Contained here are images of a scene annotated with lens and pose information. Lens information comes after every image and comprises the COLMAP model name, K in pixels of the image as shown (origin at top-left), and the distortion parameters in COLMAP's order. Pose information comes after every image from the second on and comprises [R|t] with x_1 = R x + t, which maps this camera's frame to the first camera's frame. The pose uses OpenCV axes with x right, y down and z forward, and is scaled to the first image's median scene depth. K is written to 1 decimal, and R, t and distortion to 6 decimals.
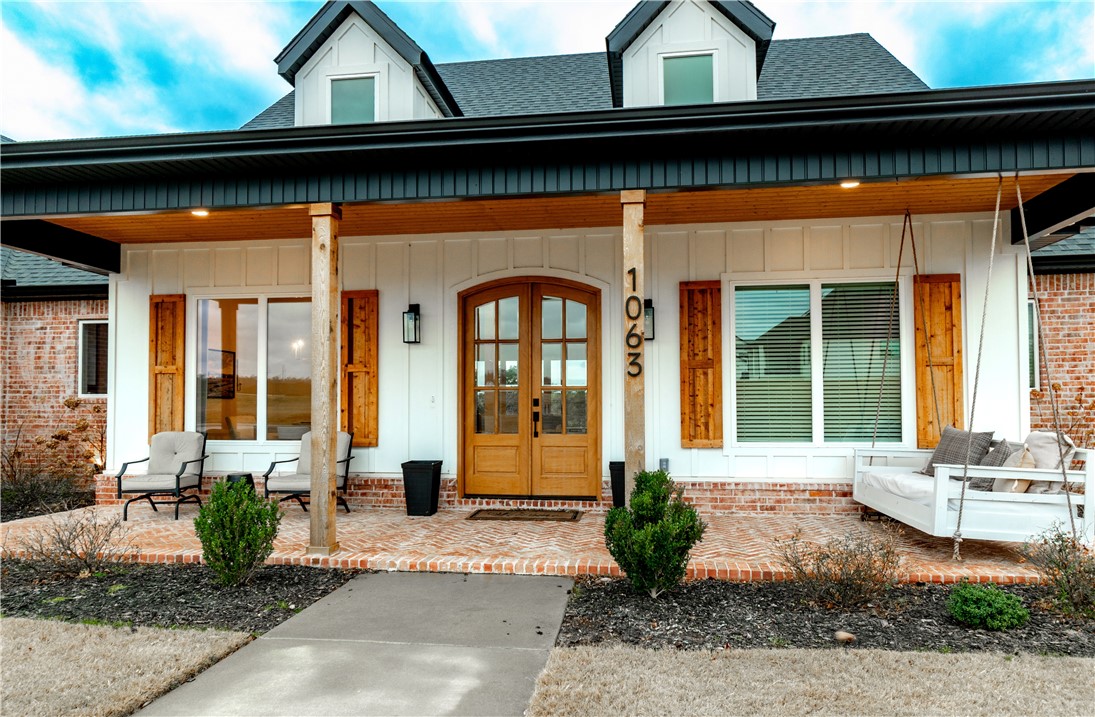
lens RADIAL K [[661.0, 0, 551.5], [0, 661.0, 386.1], [0, 0, 1]] dist [0.002722, -0.000086]
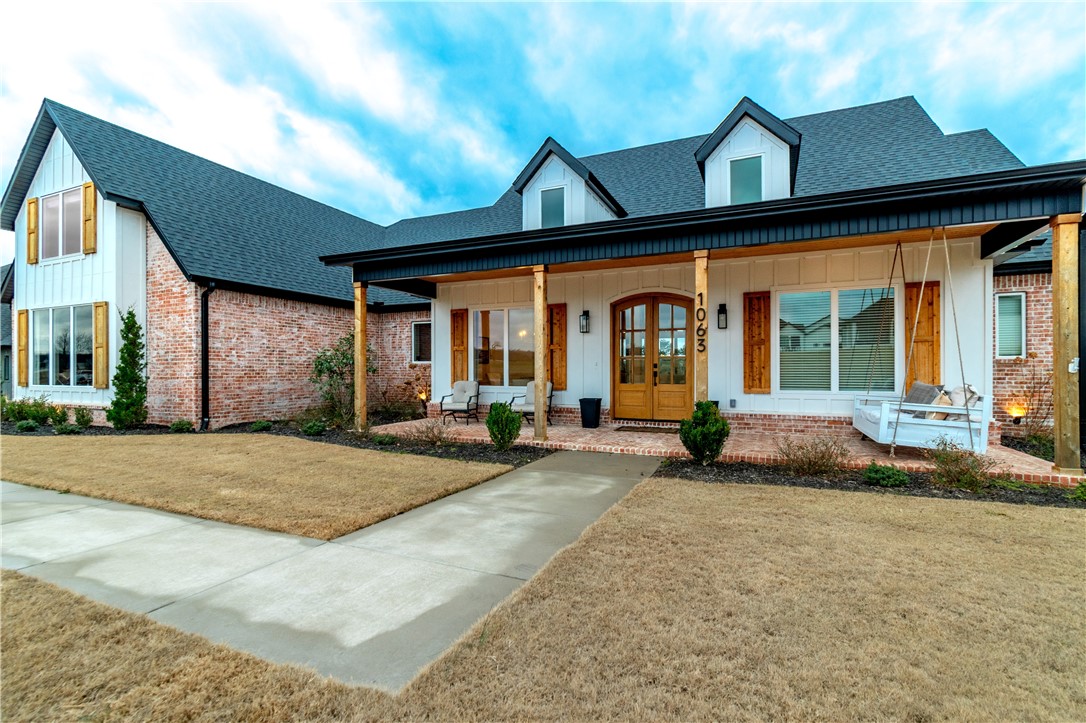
lens RADIAL K [[484.6, 0, 544.5], [0, 484.6, 369.4], [0, 0, 1]] dist [0.001348, 0.000057]
pose [[0.955597, 0.002911, -0.294664, 0.076454], [0.006267, 0.999524, 0.030198, -0.006258], [0.294611, -0.030704, 0.955124, -0.307124]]
